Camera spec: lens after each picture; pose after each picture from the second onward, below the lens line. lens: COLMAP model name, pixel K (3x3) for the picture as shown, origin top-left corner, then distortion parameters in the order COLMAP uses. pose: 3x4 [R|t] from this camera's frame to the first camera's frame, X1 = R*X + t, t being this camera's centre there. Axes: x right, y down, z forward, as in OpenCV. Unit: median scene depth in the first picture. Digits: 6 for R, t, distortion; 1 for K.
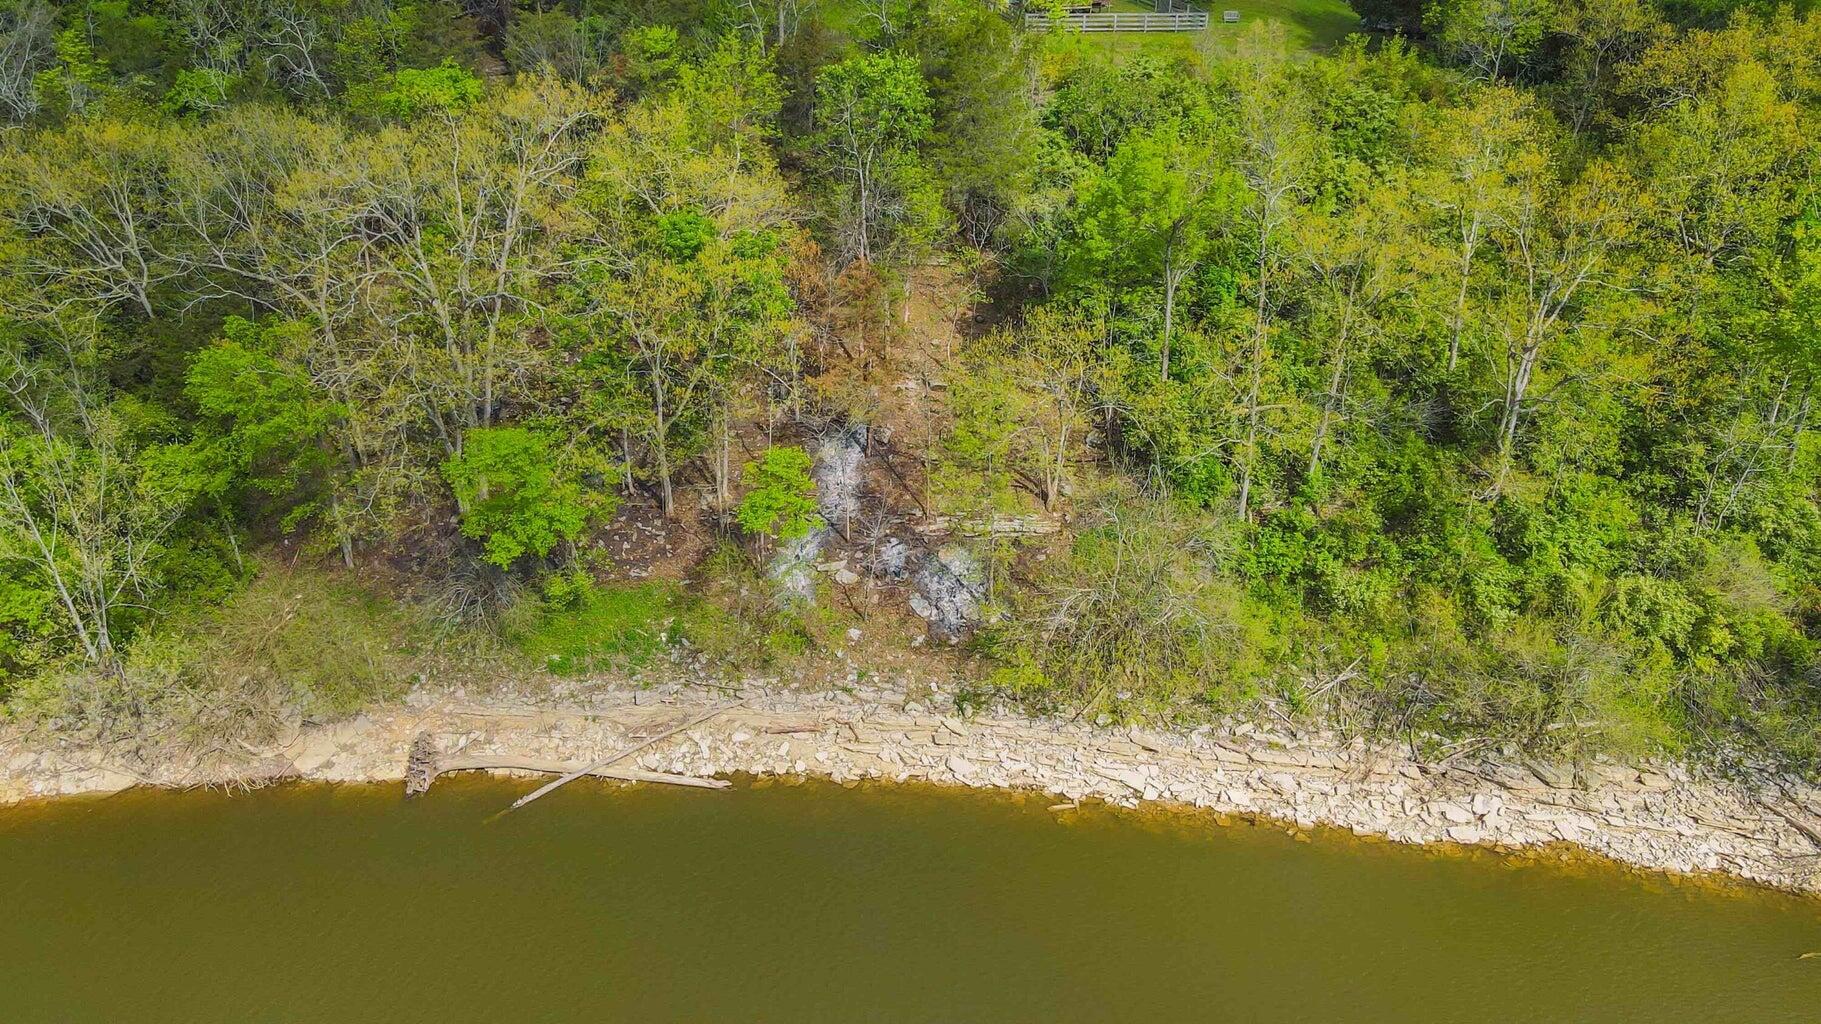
lens RADIAL K [[1335.1, 0, 910.5], [0, 1335.1, 512.0], [0, 0, 1]] dist [0.010716, 0.010948]
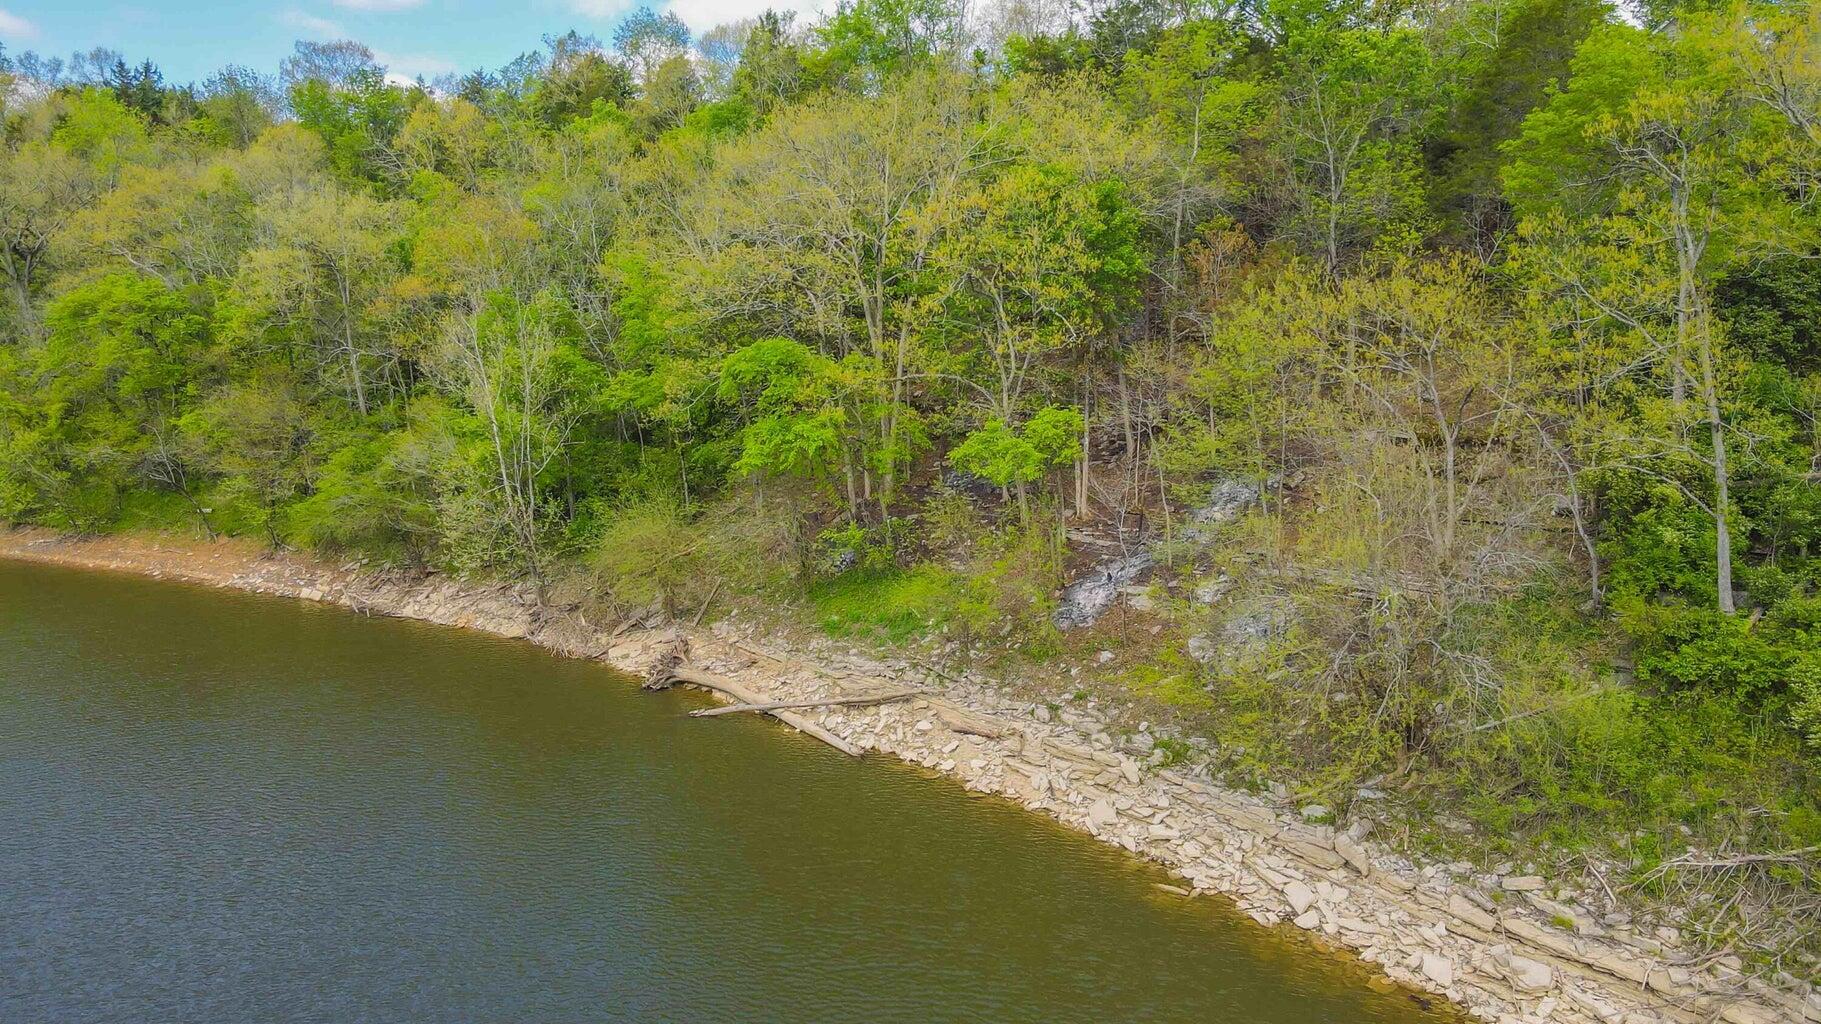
lens RADIAL K [[1335.1, 0, 910.5], [0, 1335.1, 512.0], [0, 0, 1]] dist [0.010716, 0.010948]
pose [[0.696180, 0.100327, -0.710822, 0.460693], [-0.290054, 0.945072, -0.150690, 0.174943], [0.656660, 0.311084, 0.687041, 0.387222]]
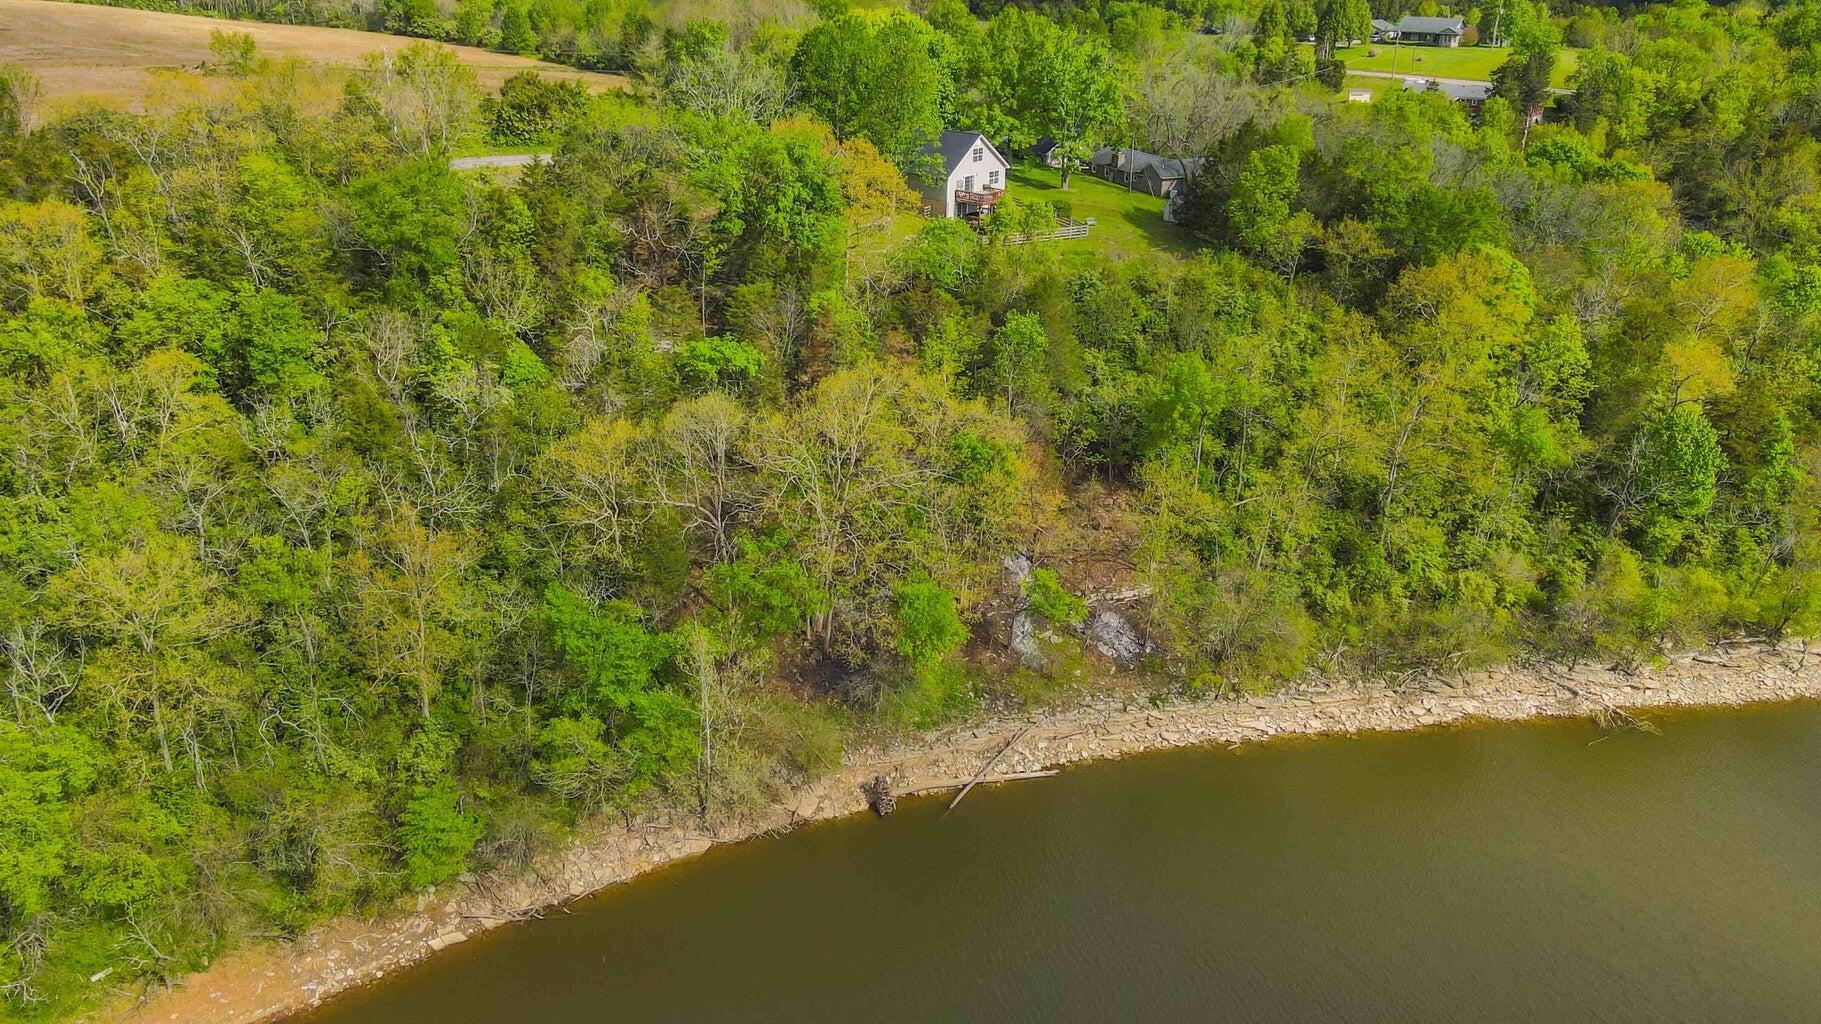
lens RADIAL K [[1335.1, 0, 910.5], [0, 1335.1, 512.0], [0, 0, 1]] dist [0.010716, 0.010948]
pose [[0.938311, -0.131649, 0.319751, -0.797238], [0.135711, 0.990701, 0.009649, -0.162346], [-0.318048, 0.034340, 0.947452, -0.553405]]
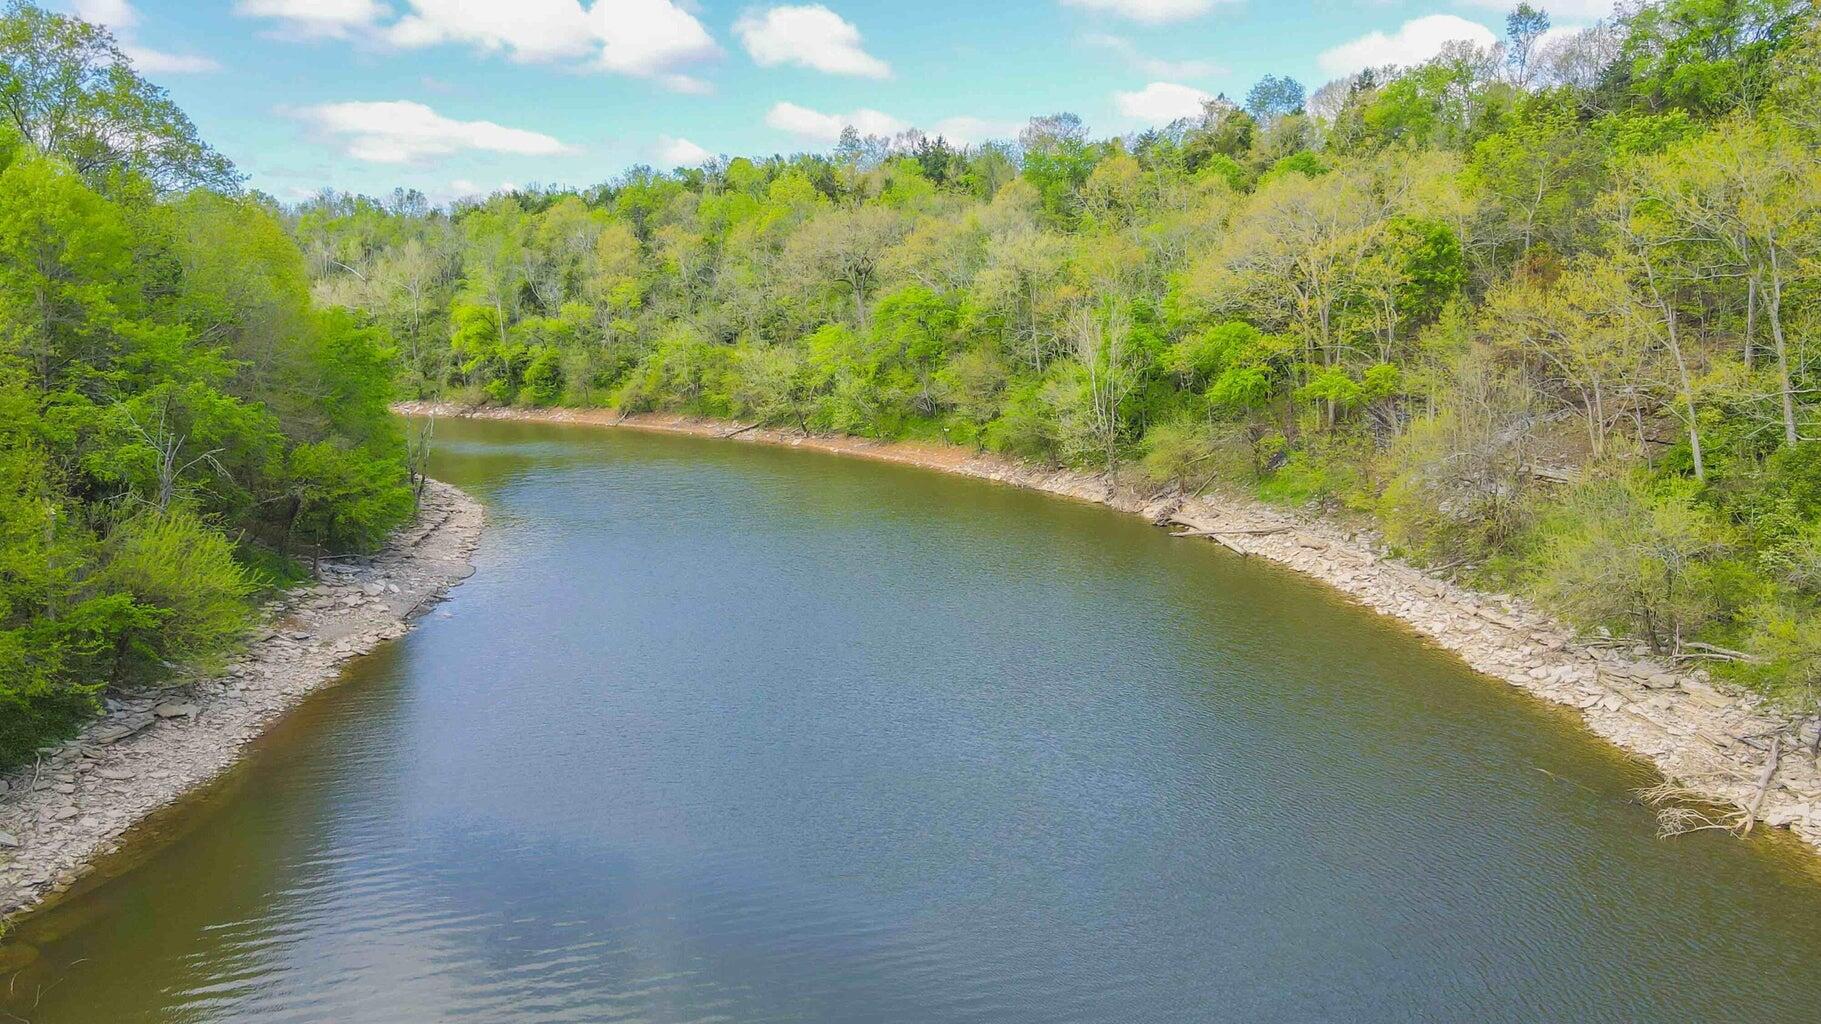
lens RADIAL K [[1335.1, 0, 910.5], [0, 1335.1, 512.0], [0, 0, 1]] dist [0.010716, 0.010948]
pose [[0.239361, 0.140757, -0.960674, 1.206098], [-0.392515, 0.919007, 0.036853, 0.250503], [0.888053, 0.368258, 0.275224, 0.222330]]
